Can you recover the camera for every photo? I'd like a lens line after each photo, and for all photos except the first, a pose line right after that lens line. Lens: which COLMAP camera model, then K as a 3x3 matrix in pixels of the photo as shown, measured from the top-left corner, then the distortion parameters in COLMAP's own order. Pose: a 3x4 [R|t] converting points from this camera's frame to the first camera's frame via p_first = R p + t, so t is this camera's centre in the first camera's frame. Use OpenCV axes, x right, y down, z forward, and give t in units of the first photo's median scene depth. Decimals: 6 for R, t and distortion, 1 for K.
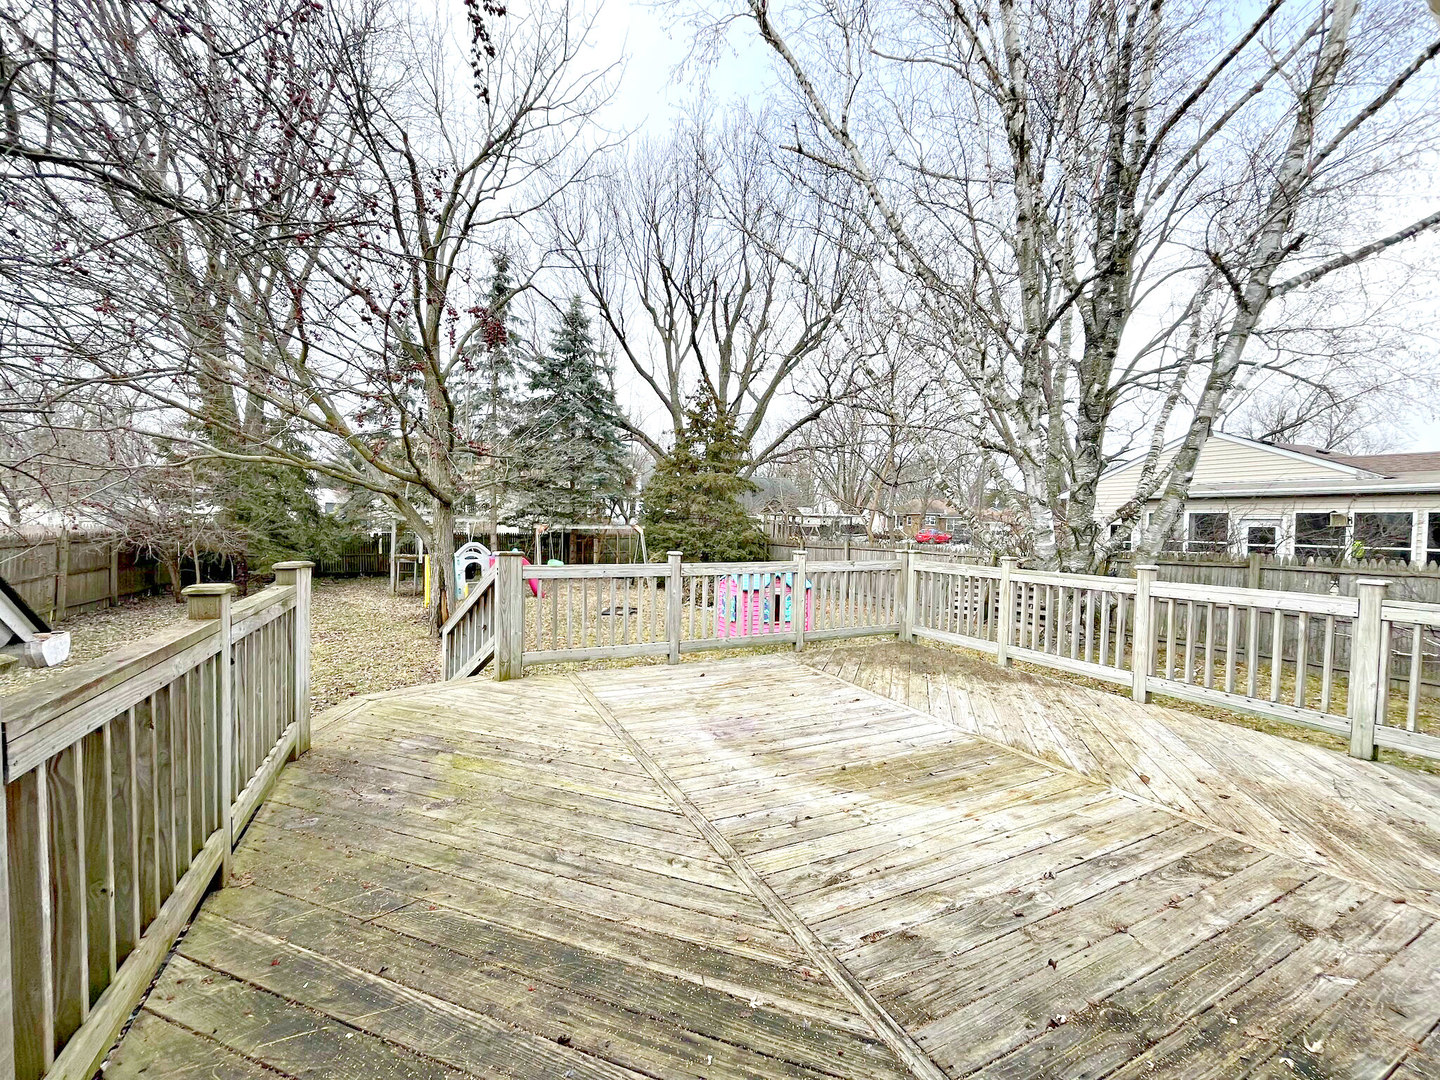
lens RADIAL K [[587.1, 0, 715.9], [0, 587.1, 541.3], [0, 0, 1]] dist [-0.002432, -0.000205]
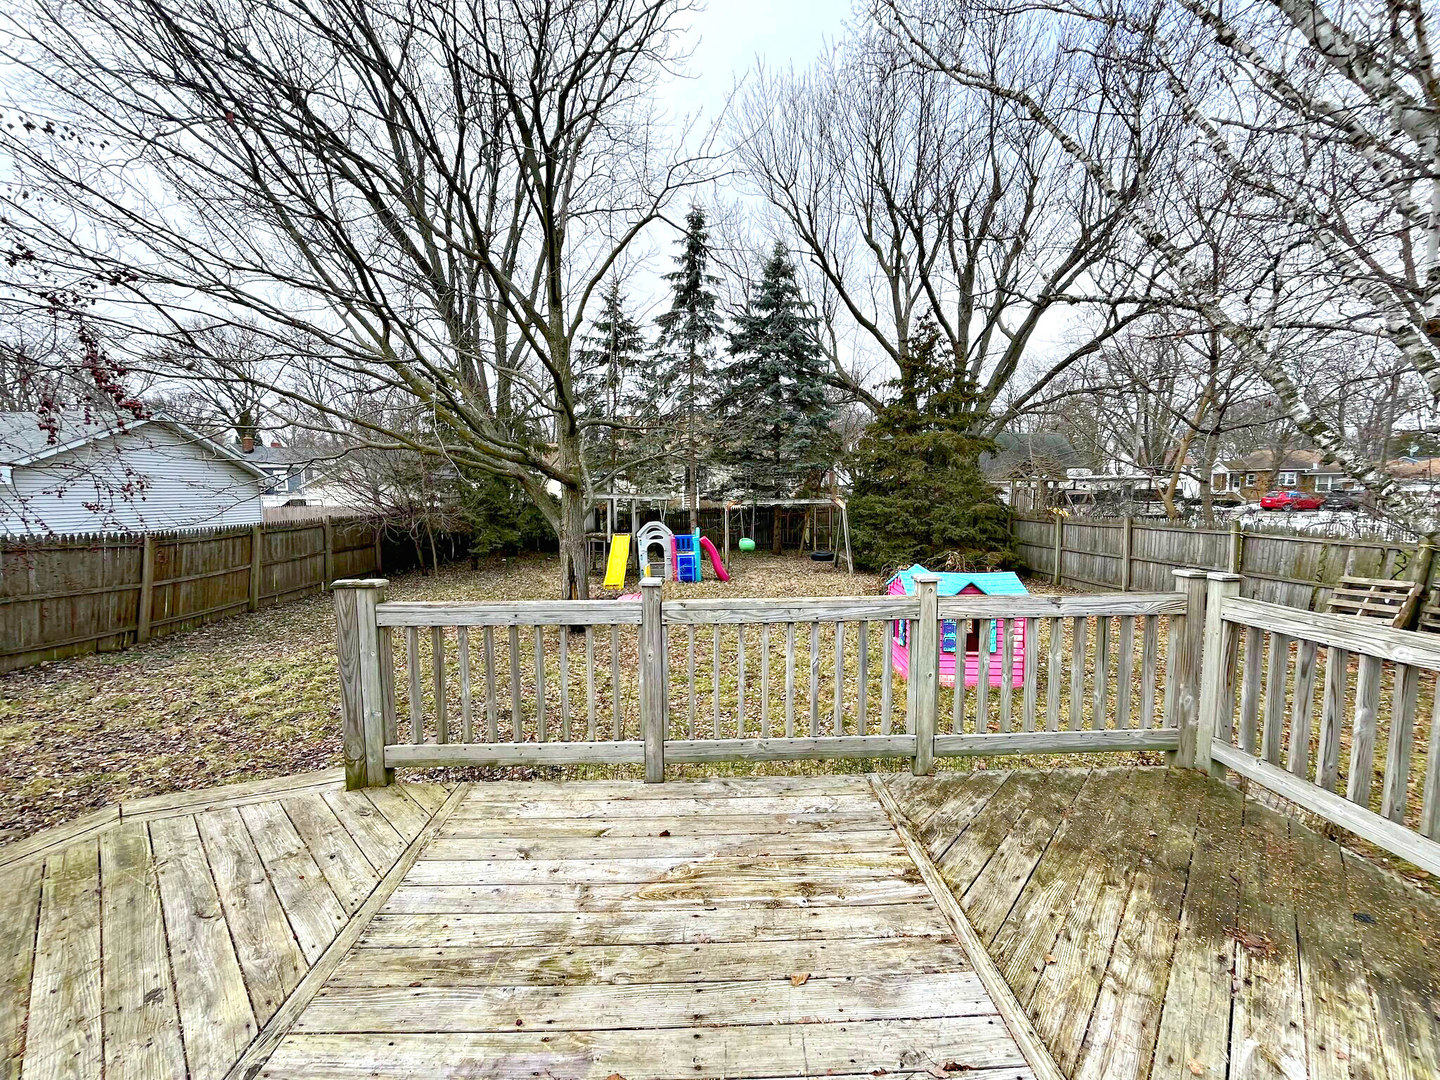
lens RADIAL K [[587.1, 0, 715.9], [0, 587.1, 541.3], [0, 0, 1]] dist [-0.002432, -0.000205]
pose [[0.912510, 0.011638, -0.408888, 0.049173], [0.010500, 0.998599, 0.051854, -0.010603], [0.408919, -0.051611, 0.911110, 0.128915]]
